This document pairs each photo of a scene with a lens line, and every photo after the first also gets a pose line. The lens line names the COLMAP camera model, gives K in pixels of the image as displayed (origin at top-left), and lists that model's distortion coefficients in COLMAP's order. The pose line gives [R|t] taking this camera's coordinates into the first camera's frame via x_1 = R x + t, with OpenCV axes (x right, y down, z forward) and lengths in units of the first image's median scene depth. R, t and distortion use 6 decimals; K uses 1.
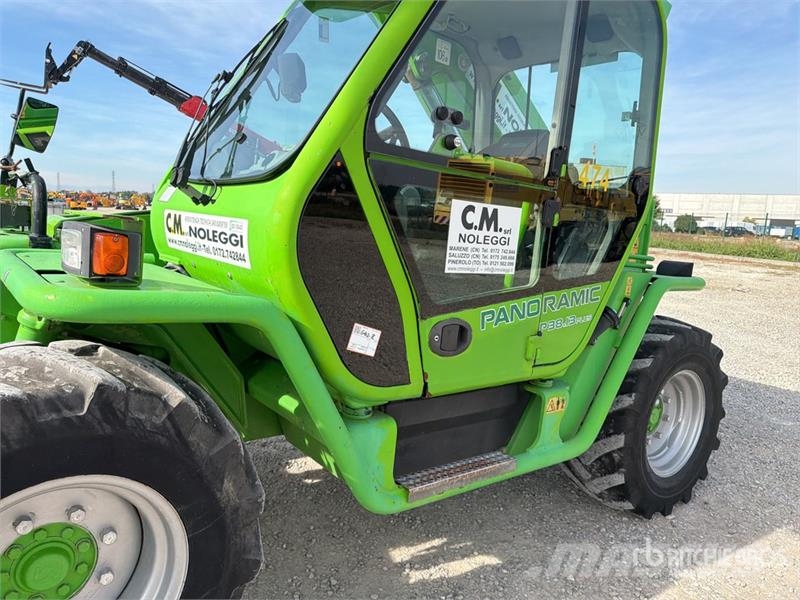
lens RADIAL K [[560.0, 0, 397.2], [0, 560.0, 291.6], [0, 0, 1]] dist [0.062947, -0.082628]
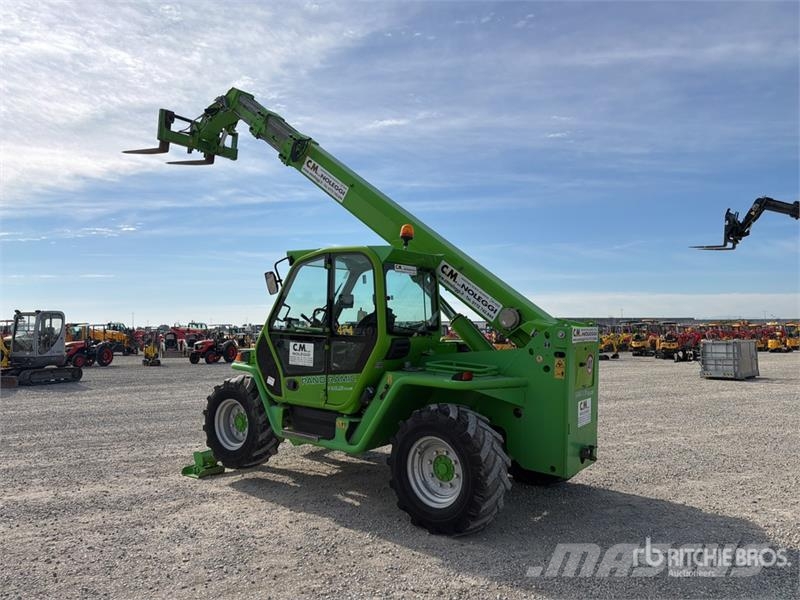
lens RADIAL K [[566.0, 0, 418.7], [0, 566.0, 296.0], [0, 0, 1]] dist [0.098904, -0.000376]
pose [[0.274330, -0.109438, -0.955388, 3.069343], [-0.114920, 0.982653, -0.145559, -0.022879], [0.954744, 0.149724, 0.256994, 0.688070]]
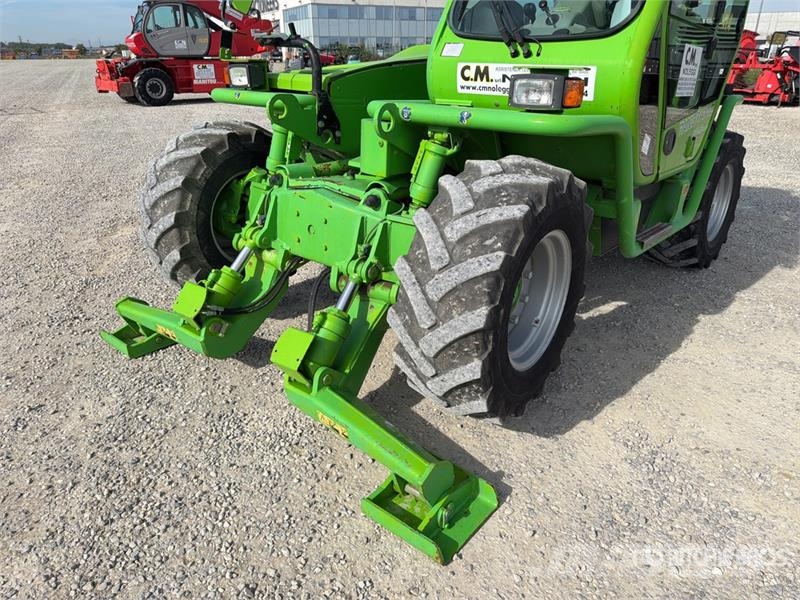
lens RADIAL K [[558.8, 0, 401.1], [0, 558.8, 296.4], [0, 0, 1]] dist [0.022324, -0.030837]
pose [[0.977596, -0.125953, 0.168649, -0.820059], [0.075461, 0.957670, 0.277800, 0.002752], [-0.196500, -0.258850, 0.945719, -0.355130]]
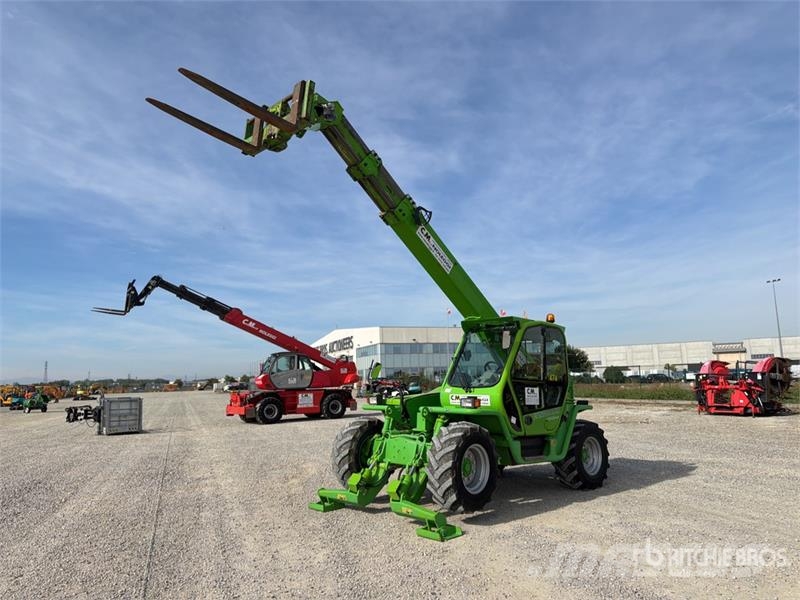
lens RADIAL K [[555.1, 0, 401.1], [0, 555.1, 296.7], [0, 0, 1]] dist [0.097115, -0.135283]
pose [[0.991838, -0.055770, 0.114657, -1.136492], [0.085889, 0.956861, -0.277560, 0.246037], [-0.094231, 0.285142, 0.953842, -2.818941]]
